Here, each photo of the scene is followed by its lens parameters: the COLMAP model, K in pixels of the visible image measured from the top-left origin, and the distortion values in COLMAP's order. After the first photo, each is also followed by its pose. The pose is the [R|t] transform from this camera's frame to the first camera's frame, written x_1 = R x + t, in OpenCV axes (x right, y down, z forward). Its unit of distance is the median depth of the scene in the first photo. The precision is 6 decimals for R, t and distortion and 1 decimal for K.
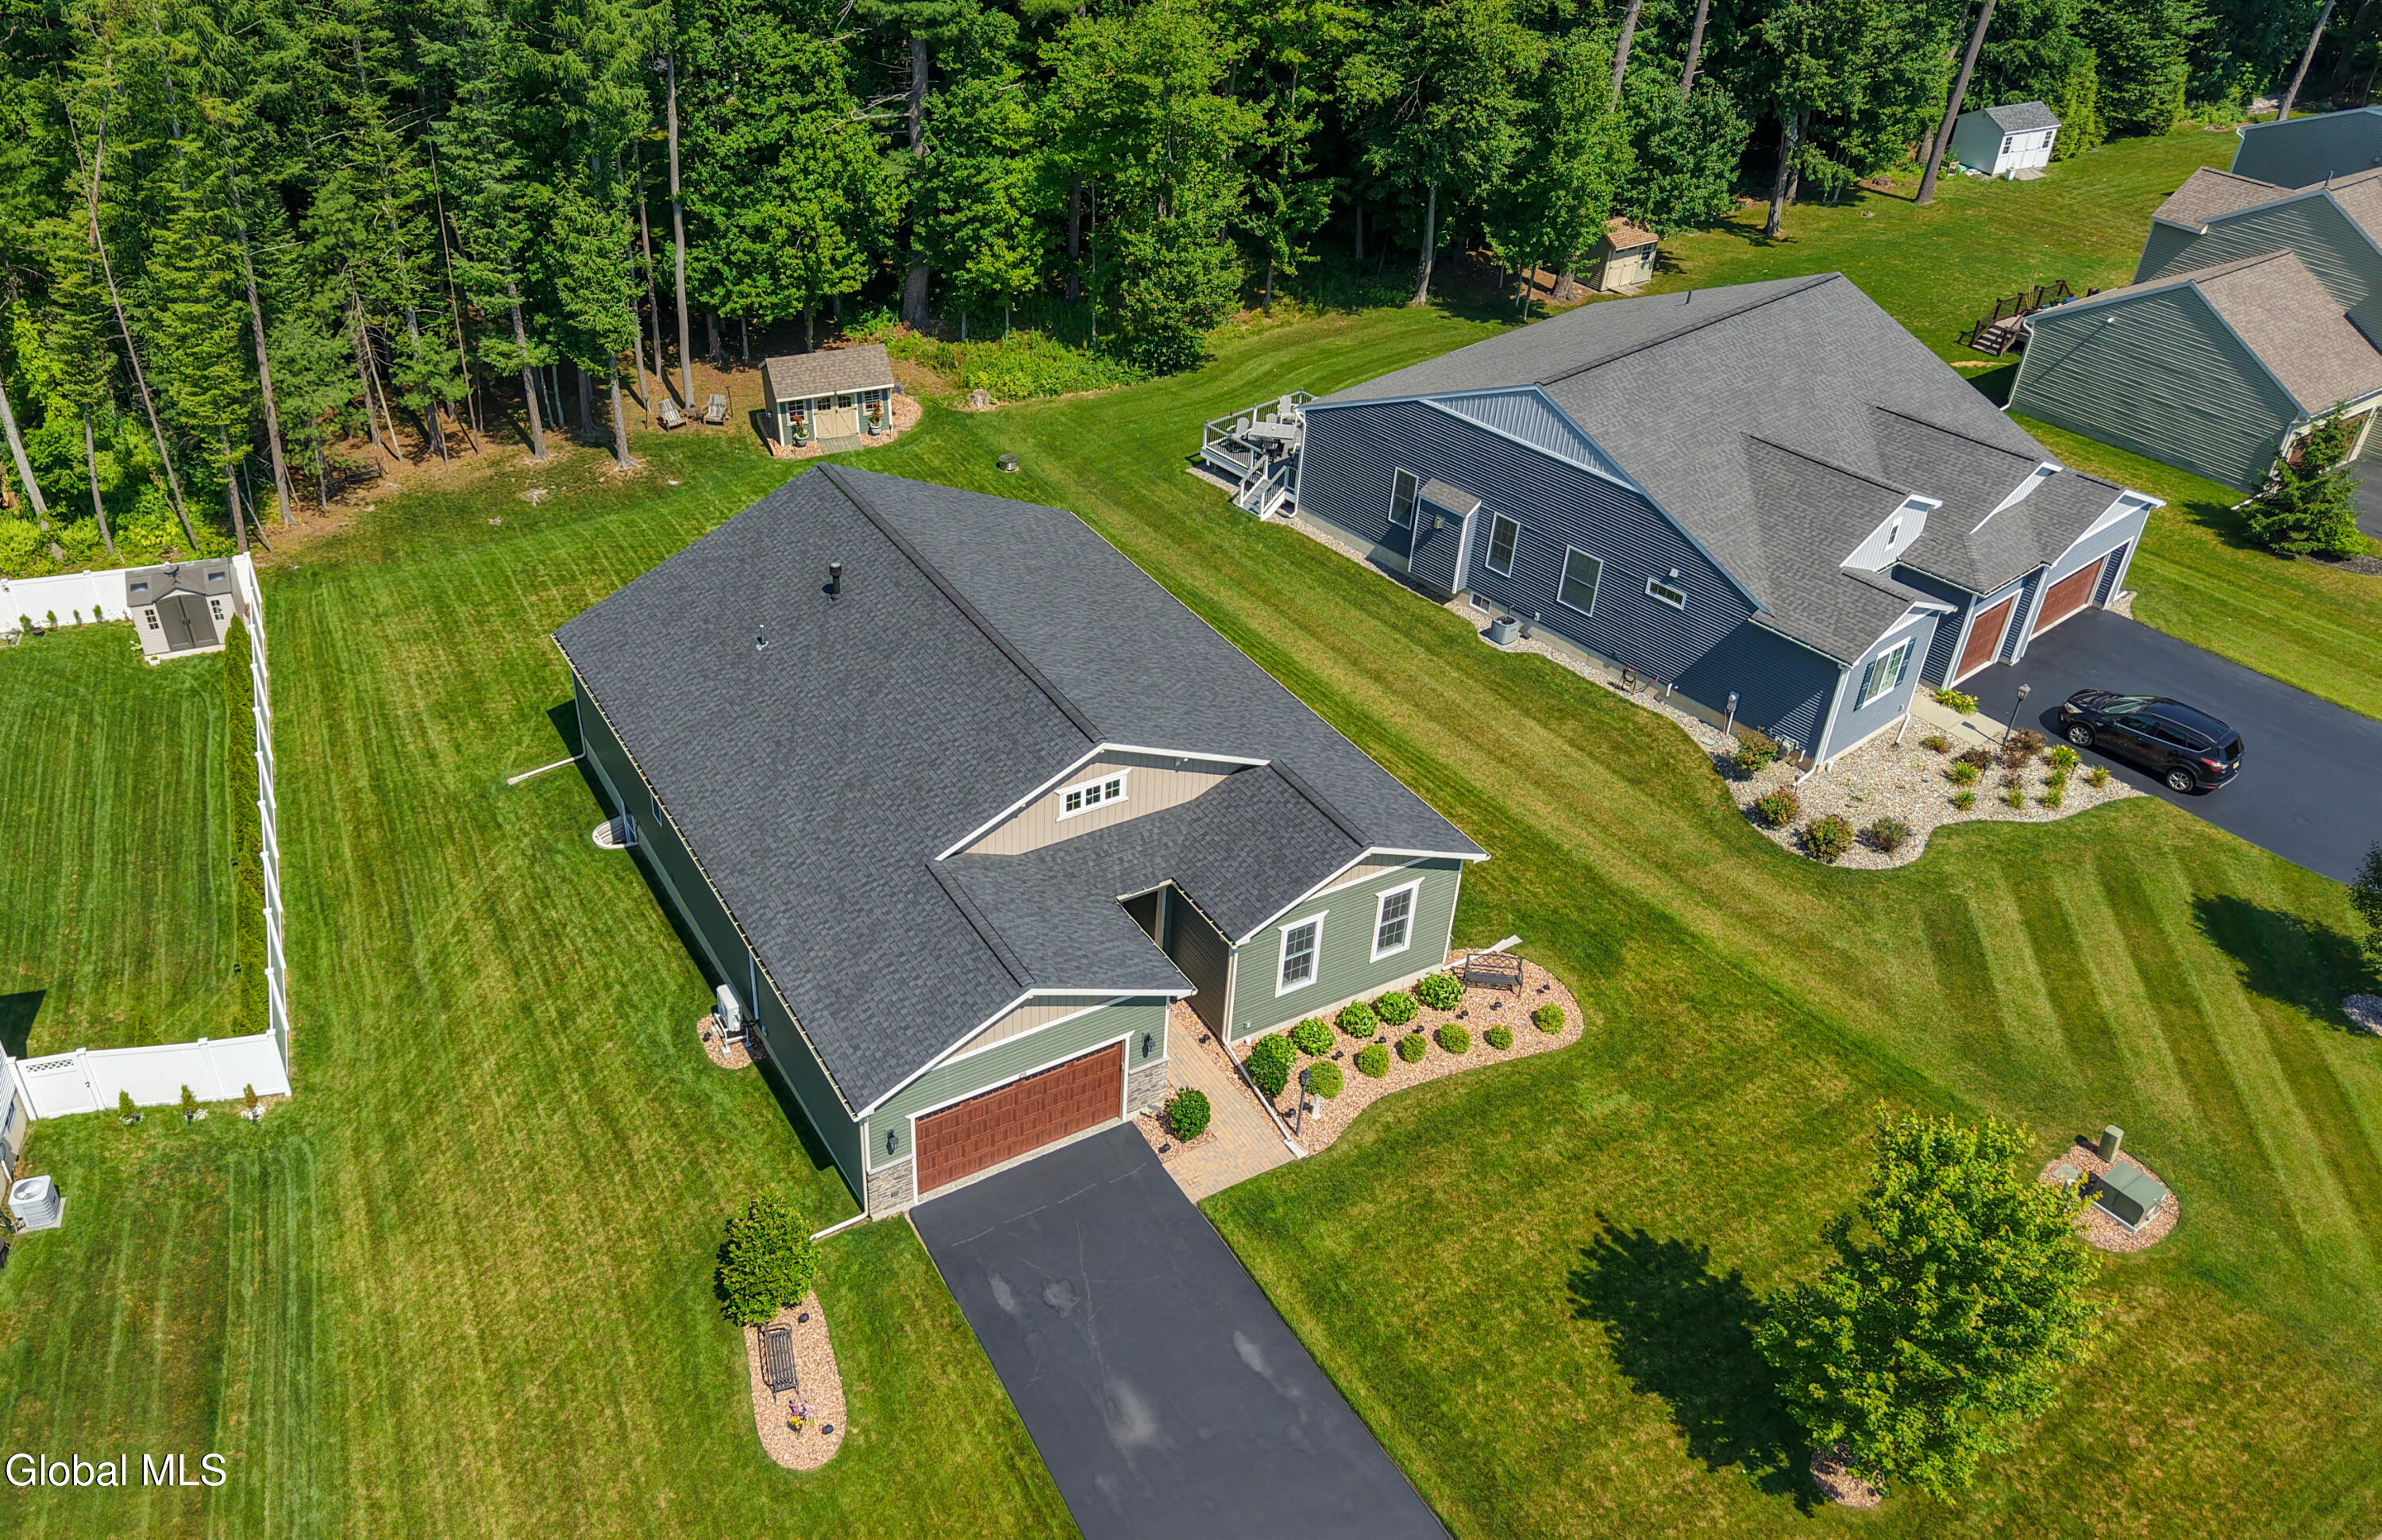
lens RADIAL K [[1828.2, 0, 1047.7], [0, 1828.2, 783.9], [0, 0, 1]] dist [0.034915, -0.039411]
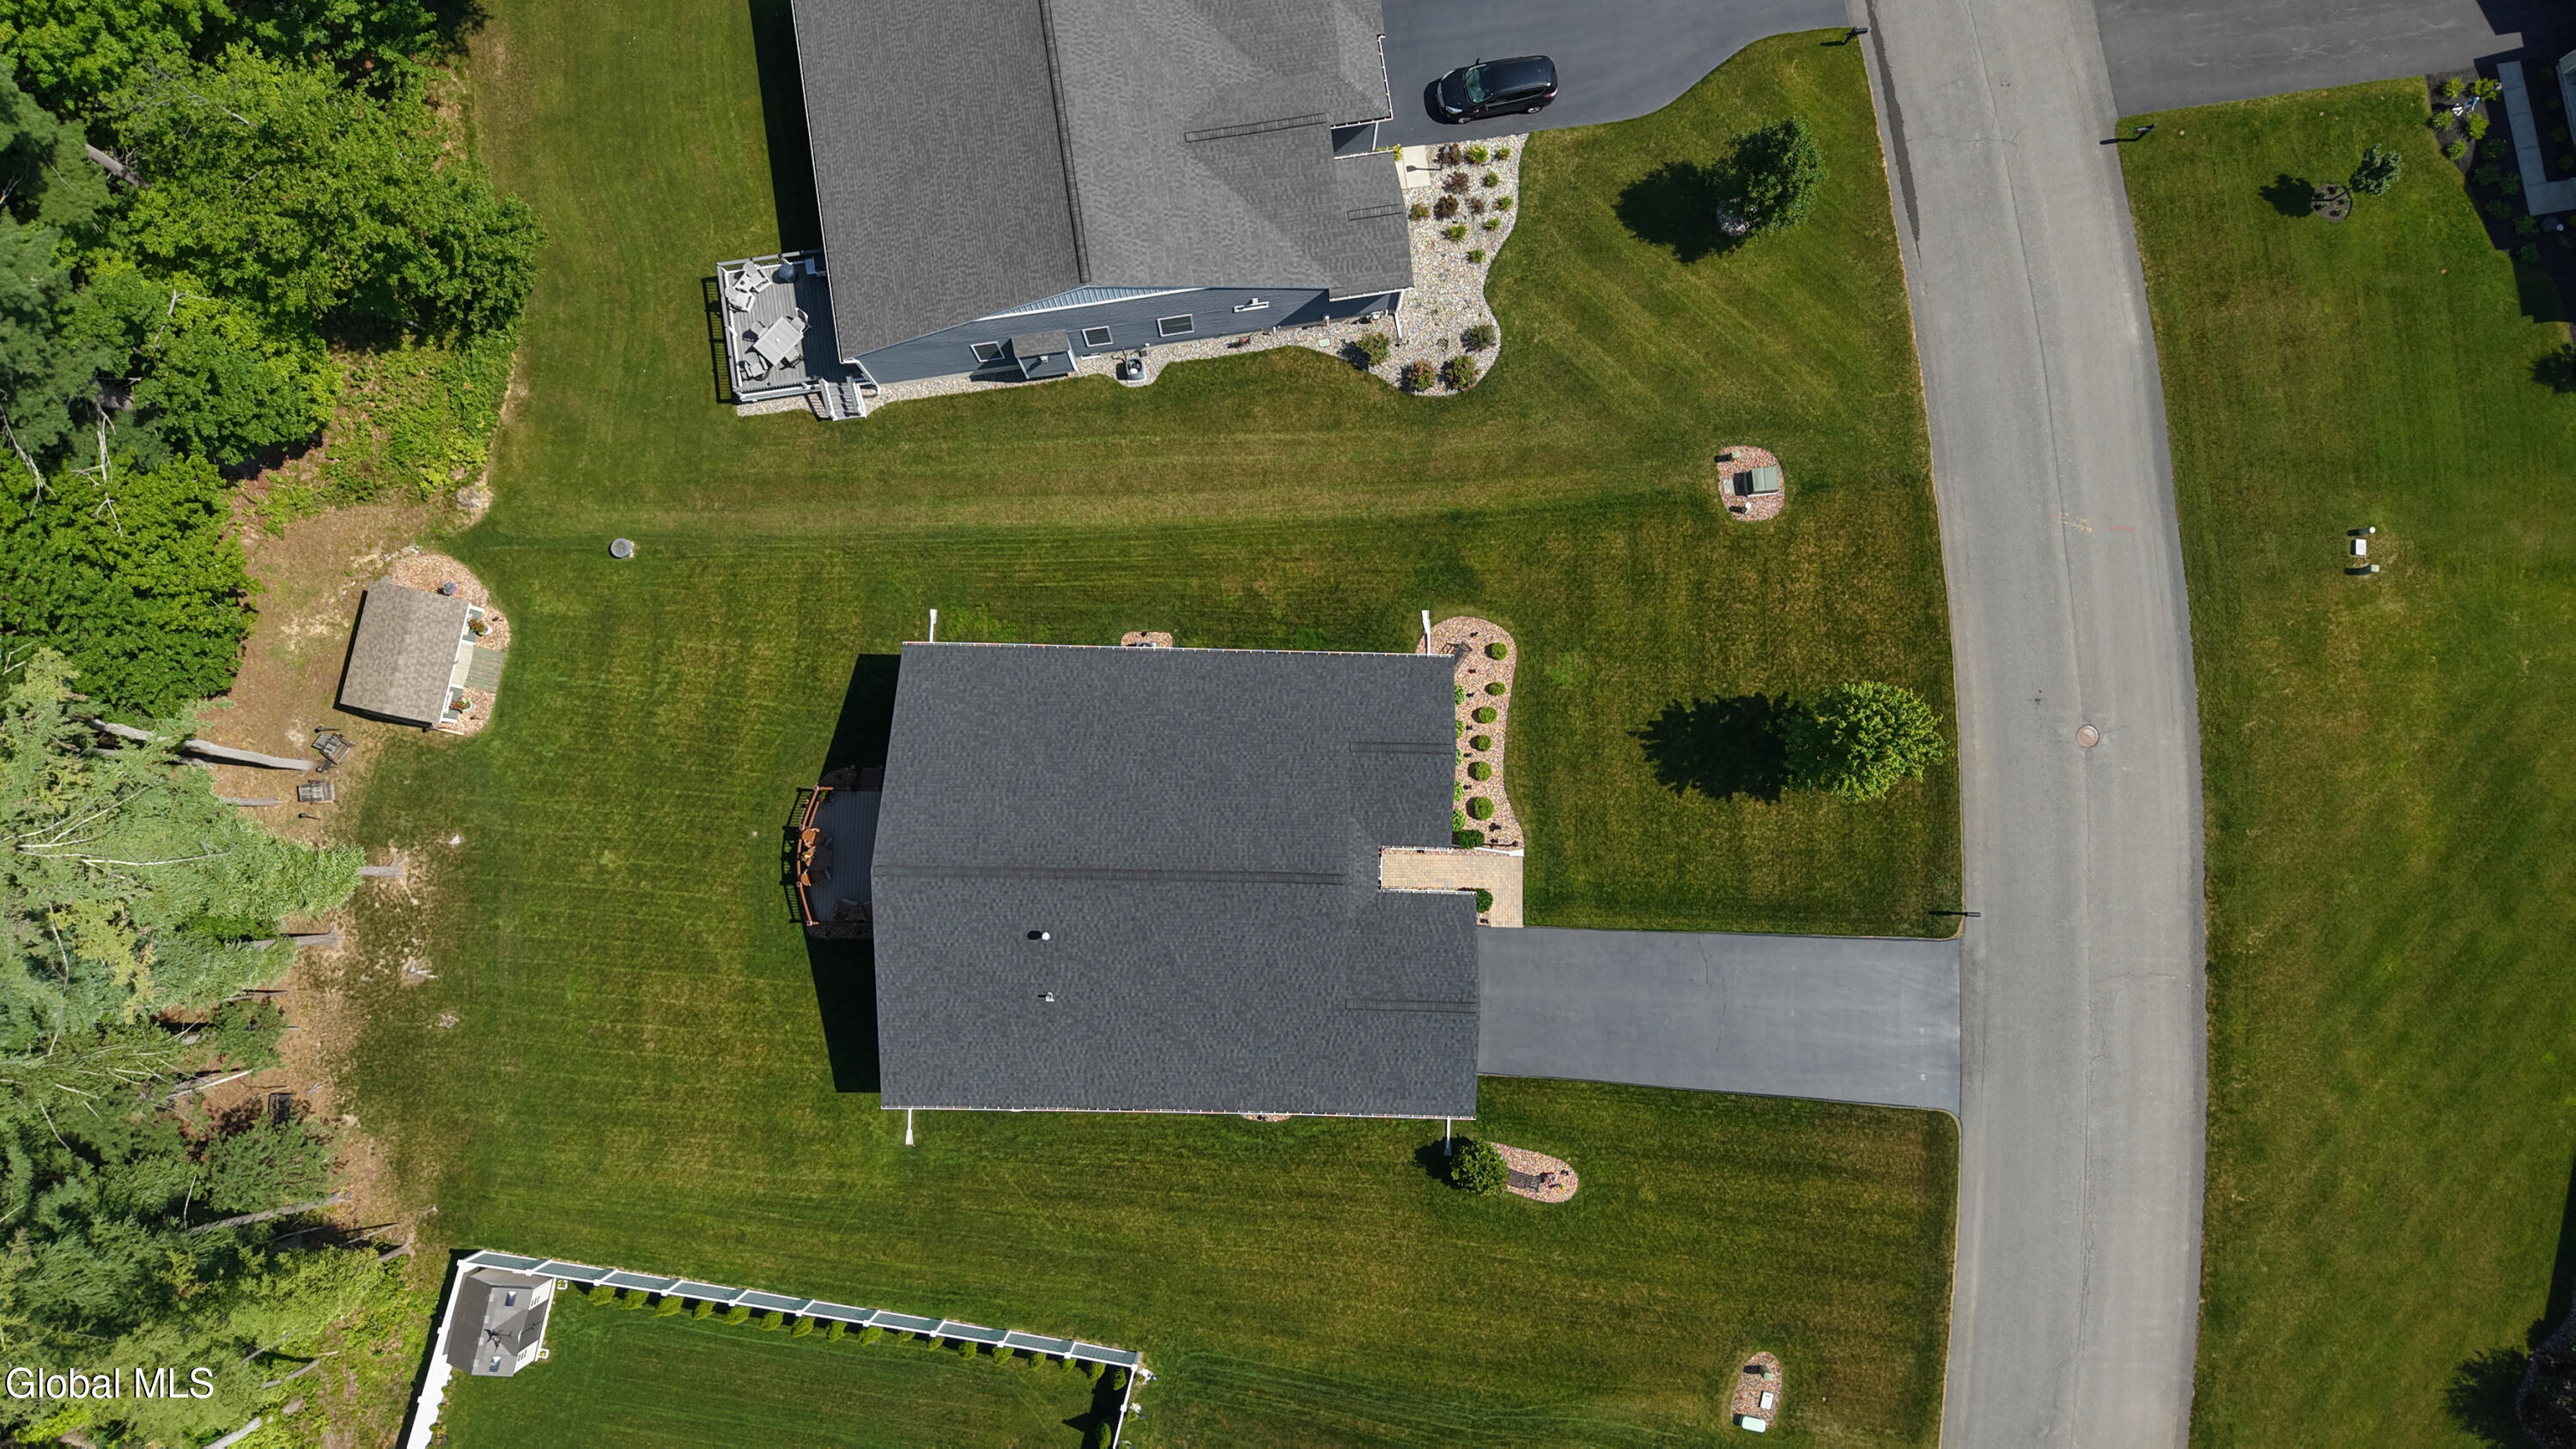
lens RADIAL K [[1734.5, 0, 1288.0], [0, 1734.5, 724.5], [0, 0, 1]] dist [0.043411, -0.043629]
pose [[0.497163, -0.863482, 0.085021, -0.004131], [0.488912, 0.359747, 0.794699, -0.830399], [-0.716794, -0.353527, 0.601020, 0.134321]]
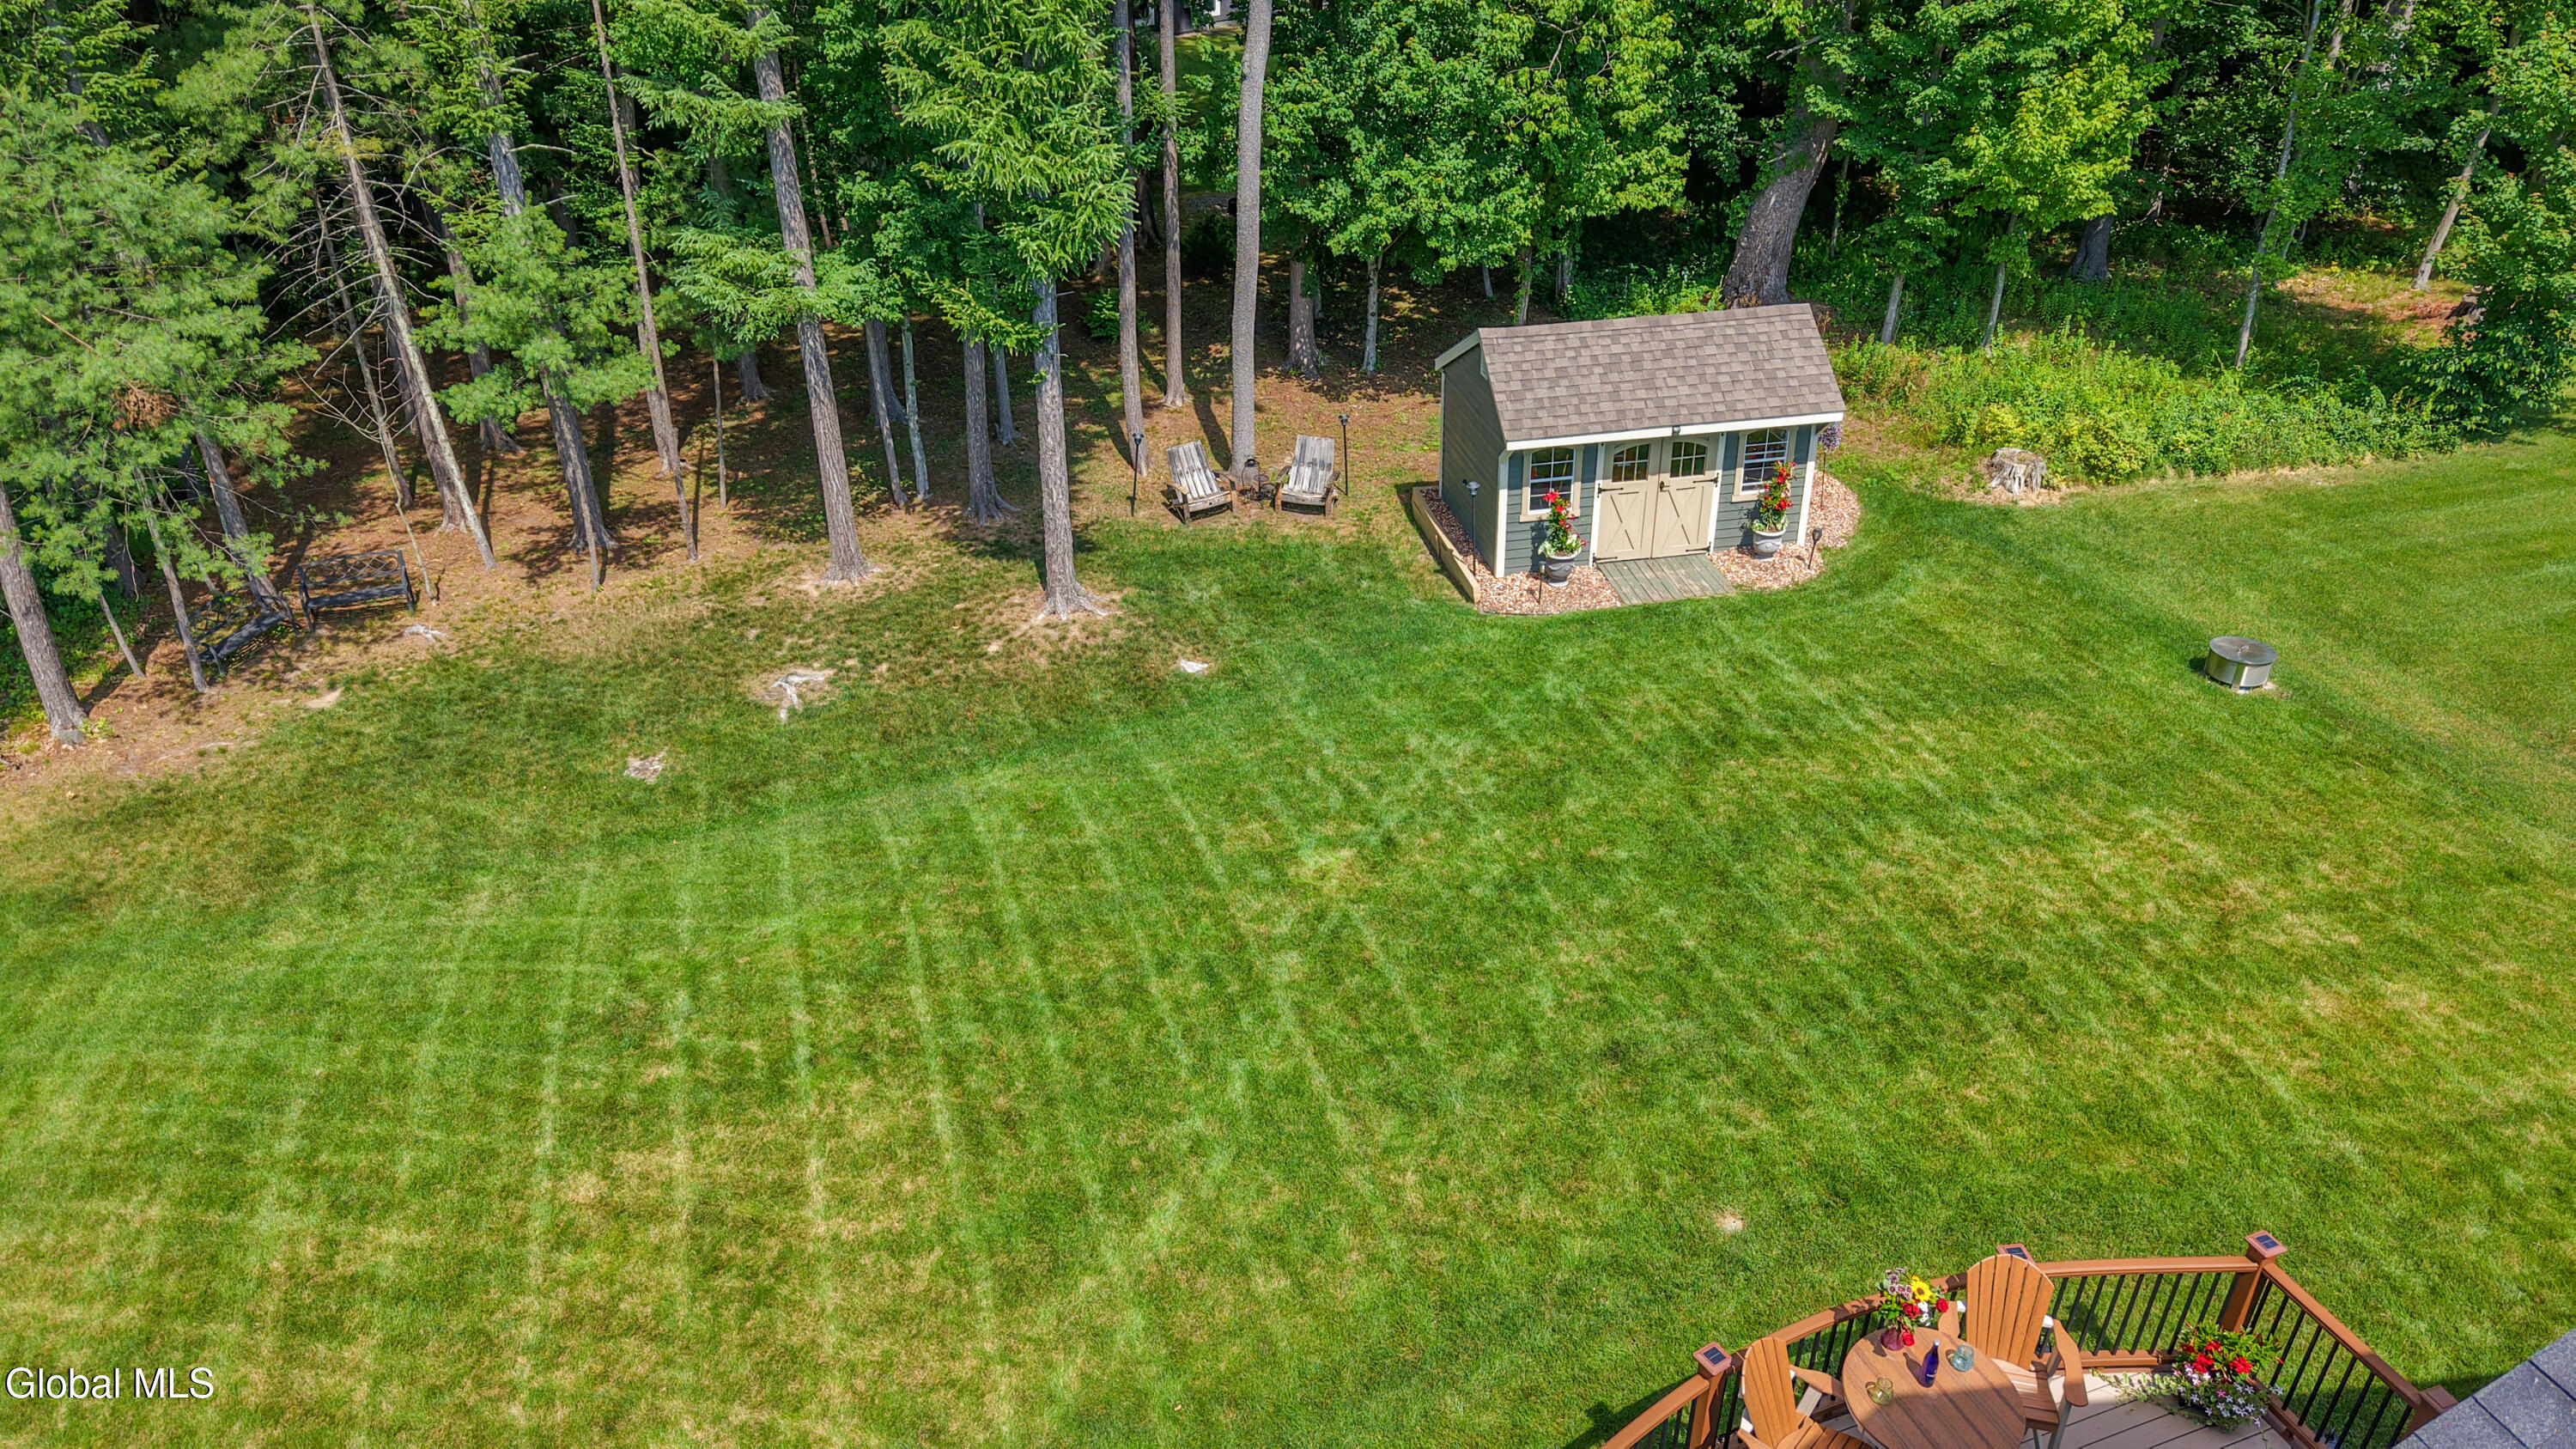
lens RADIAL K [[1734.5, 0, 1288.0], [0, 1734.5, 724.5], [0, 0, 1]] dist [0.043411, -0.043629]
pose [[0.990381, 0.059662, -0.124843, -0.165787], [-0.070727, 0.993767, -0.086163, -0.144686], [0.118924, 0.094164, 0.988428, 0.776442]]
